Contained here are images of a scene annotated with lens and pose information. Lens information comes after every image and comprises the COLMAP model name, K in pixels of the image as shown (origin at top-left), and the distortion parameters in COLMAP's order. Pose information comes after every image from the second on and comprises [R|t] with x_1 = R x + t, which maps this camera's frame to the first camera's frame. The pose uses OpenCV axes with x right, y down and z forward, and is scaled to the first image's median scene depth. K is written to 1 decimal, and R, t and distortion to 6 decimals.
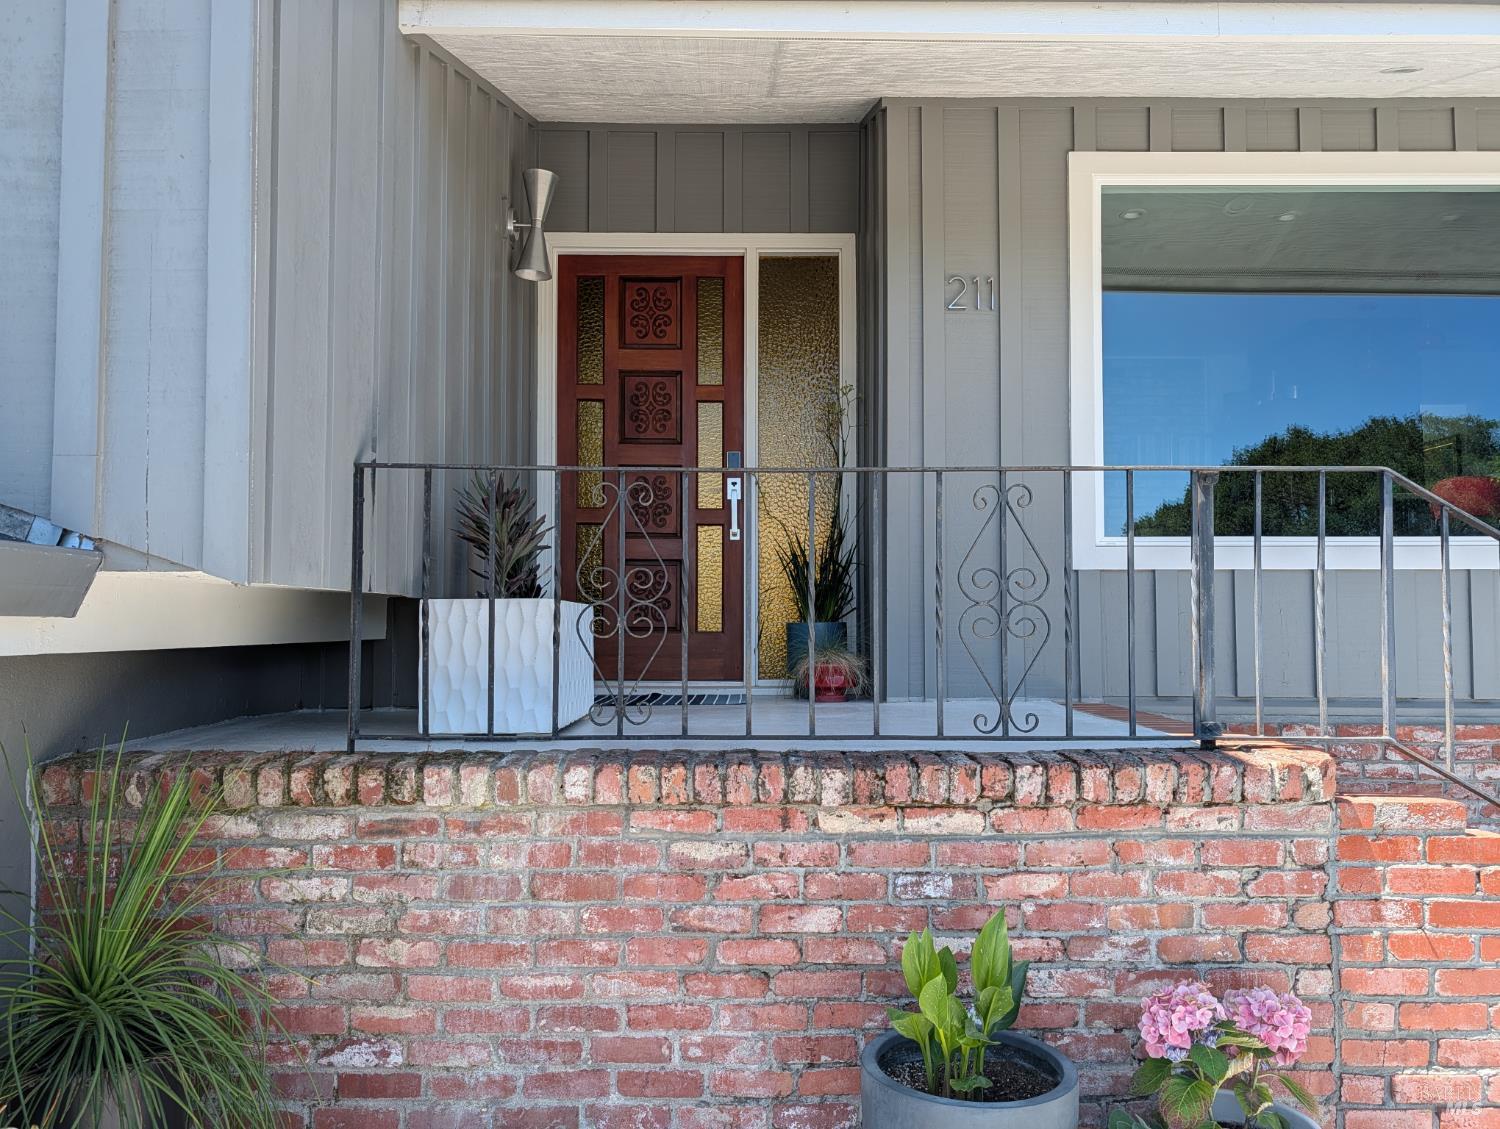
lens RADIAL K [[1089.9, 0, 769.7], [0, 1089.9, 572.5], [0, 0, 1]] dist [0.009590, -0.001747]
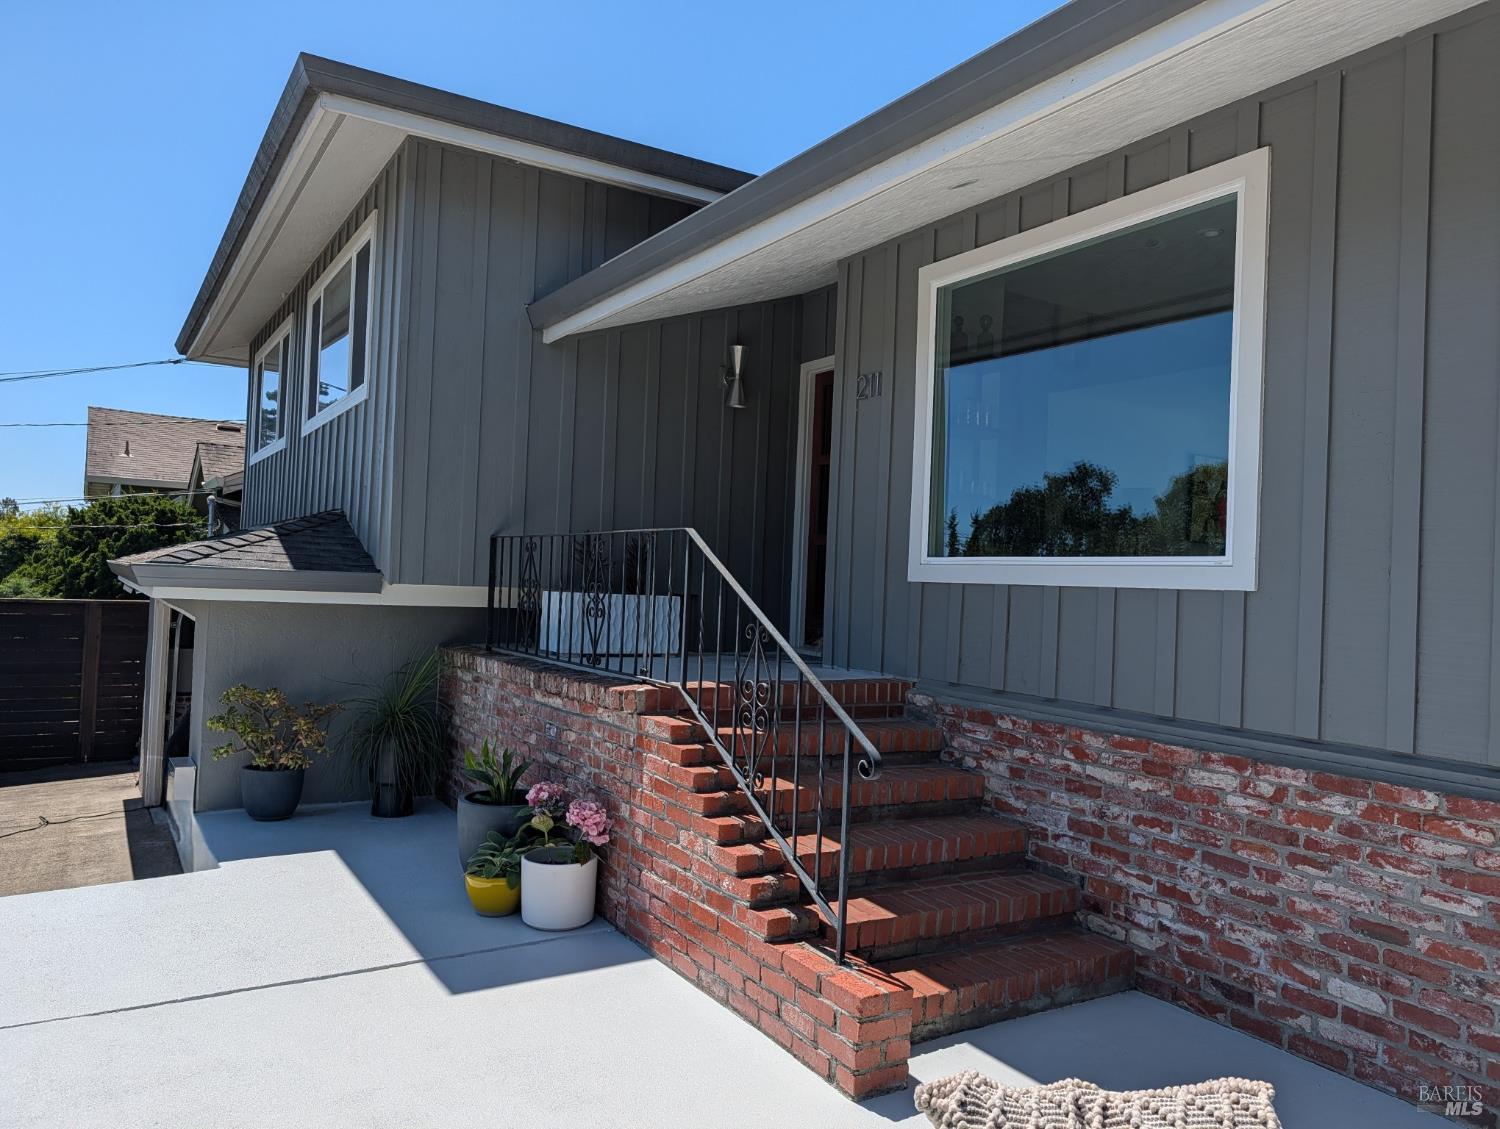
lens RADIAL K [[1079.0, 0, 750.0], [0, 1079.0, 564.5], [0, 0, 1]] dist [0.005467, -0.000823]
pose [[0.511765, 0.002106, -0.859123, 1.303314], [-0.004545, 0.999990, -0.000257, -0.023045], [0.859114, 0.004036, 0.511769, 0.151021]]
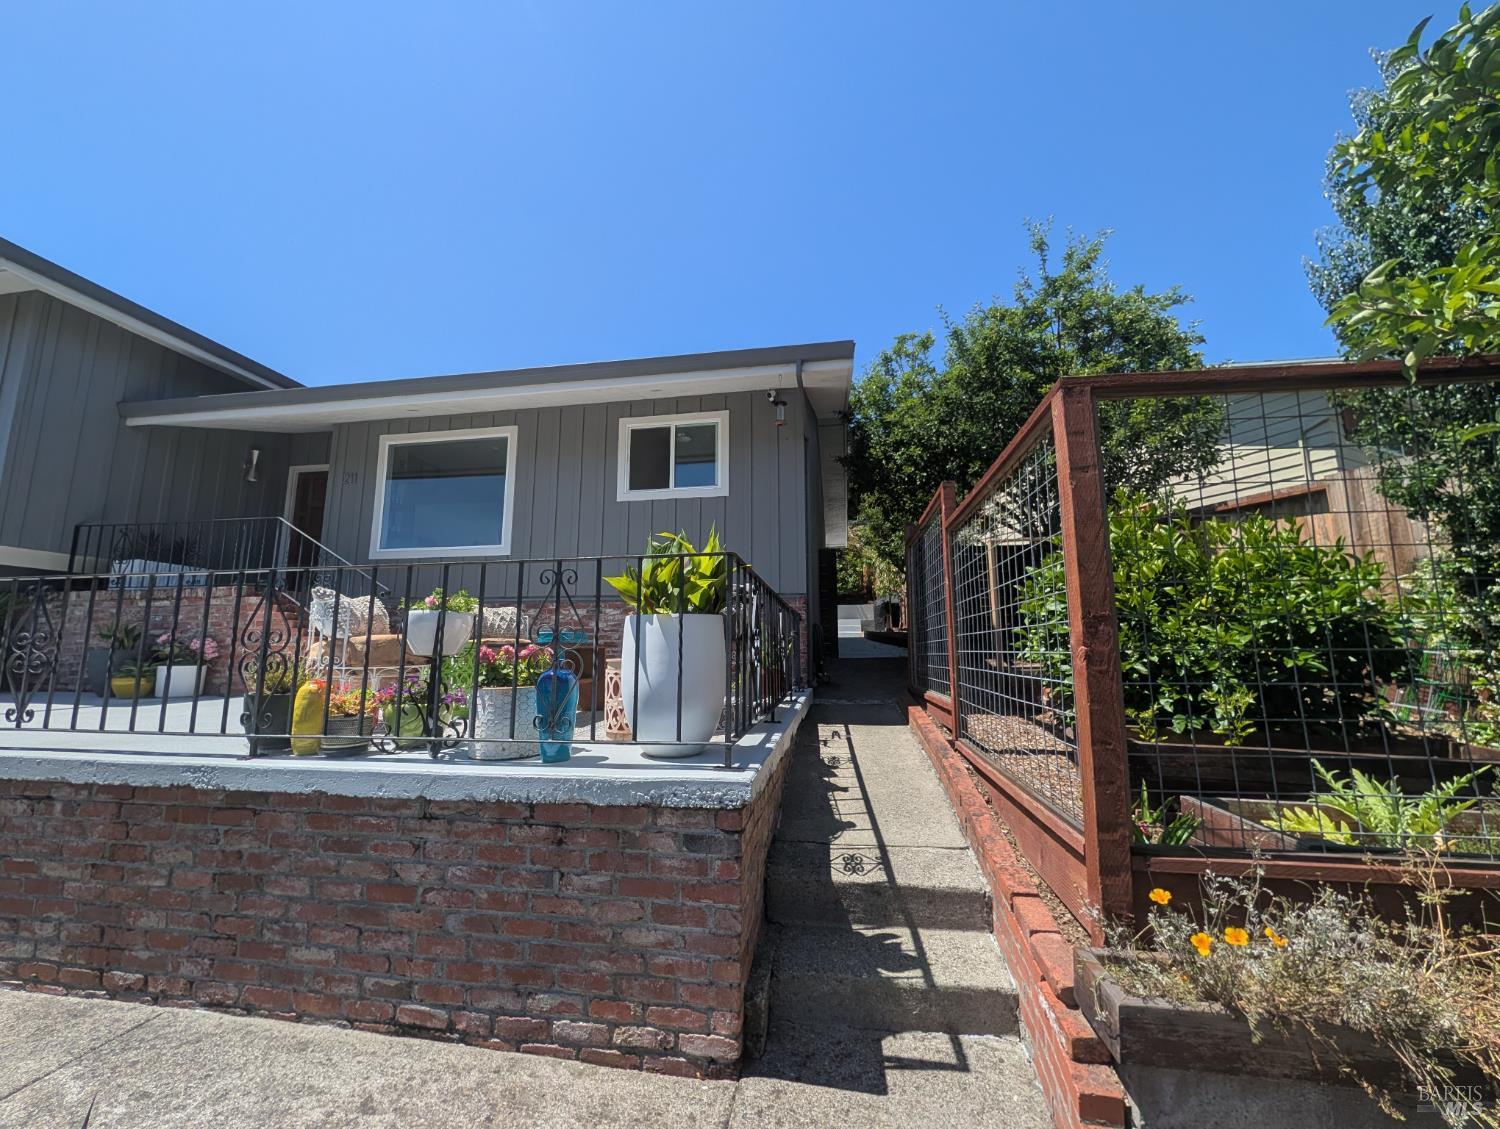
lens RADIAL K [[525.9, 0, 750.0], [0, 525.9, 564.5], [0, 0, 1]] dist [0.000770, -0.000013]
pose [[0.985591, -0.028991, -0.166644, 1.645487], [0.014043, 0.995826, -0.090188, 0.167812], [0.168563, 0.086548, 0.981884, -0.351146]]
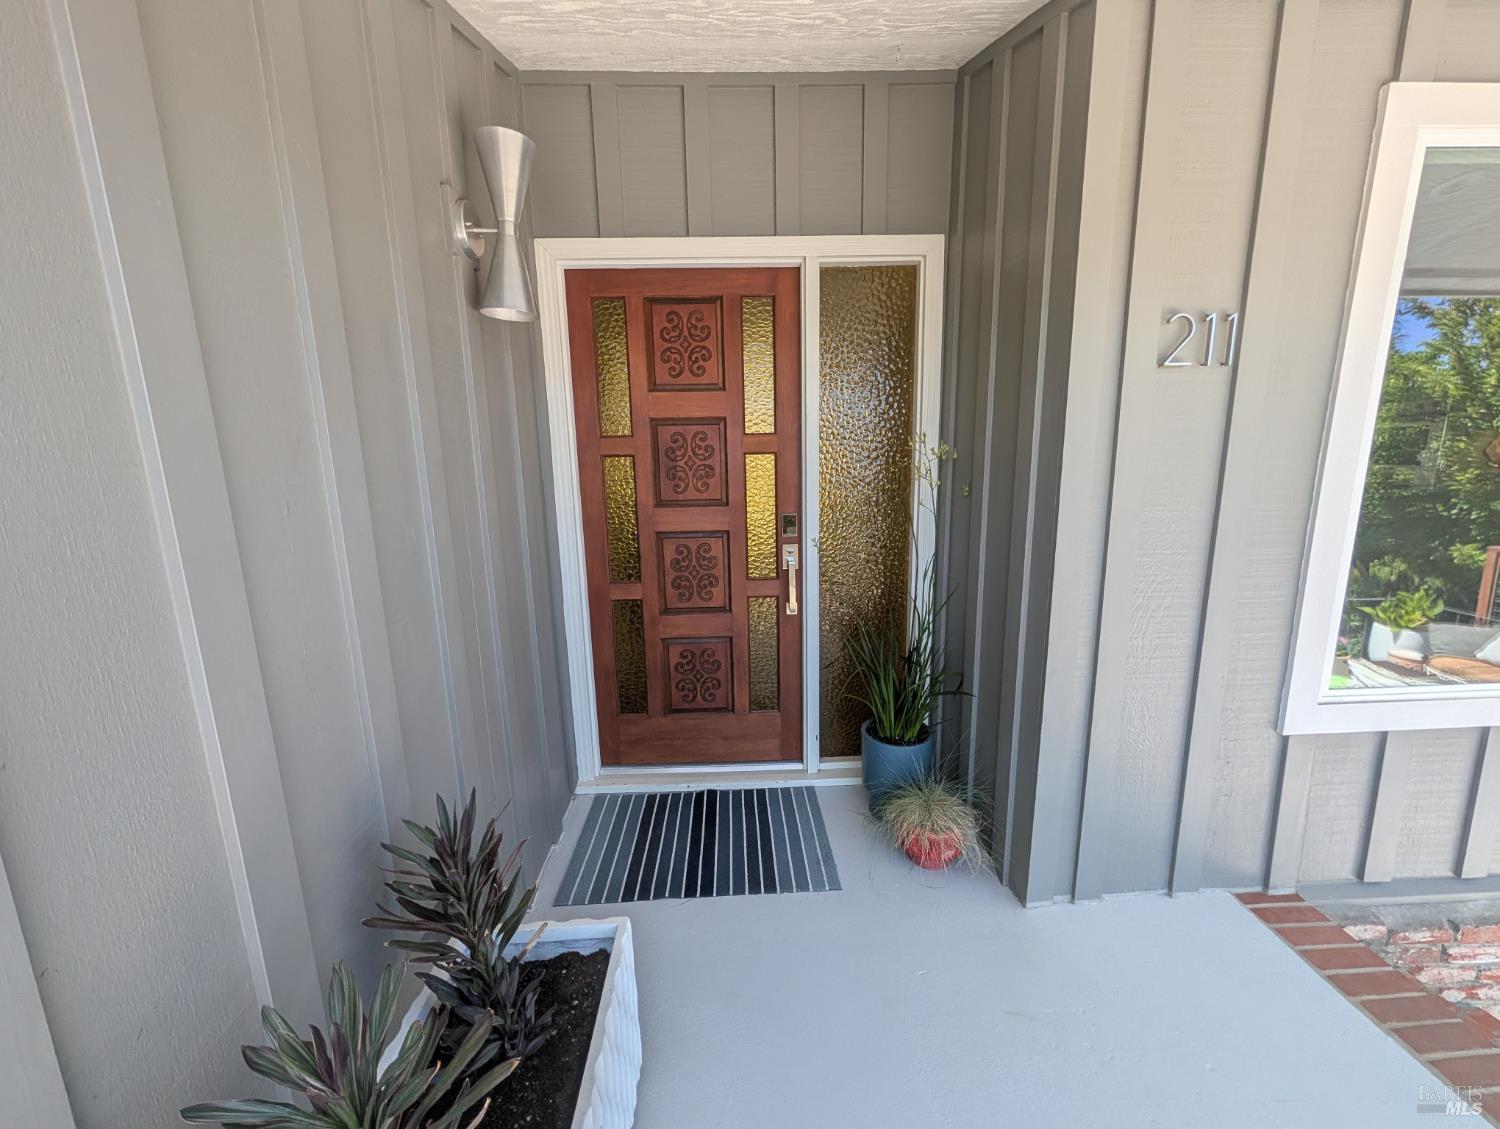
lens RADIAL K [[587.7, 0, 750.0], [0, 587.7, 564.5], [0, 0, 1]] dist [-0.000767, -0.000012]
pose [[0.999498, -0.024375, 0.020240, -0.088918], [0.019241, 0.974526, 0.223449, -0.211223], [-0.025171, -0.222948, 0.974505, 0.646982]]
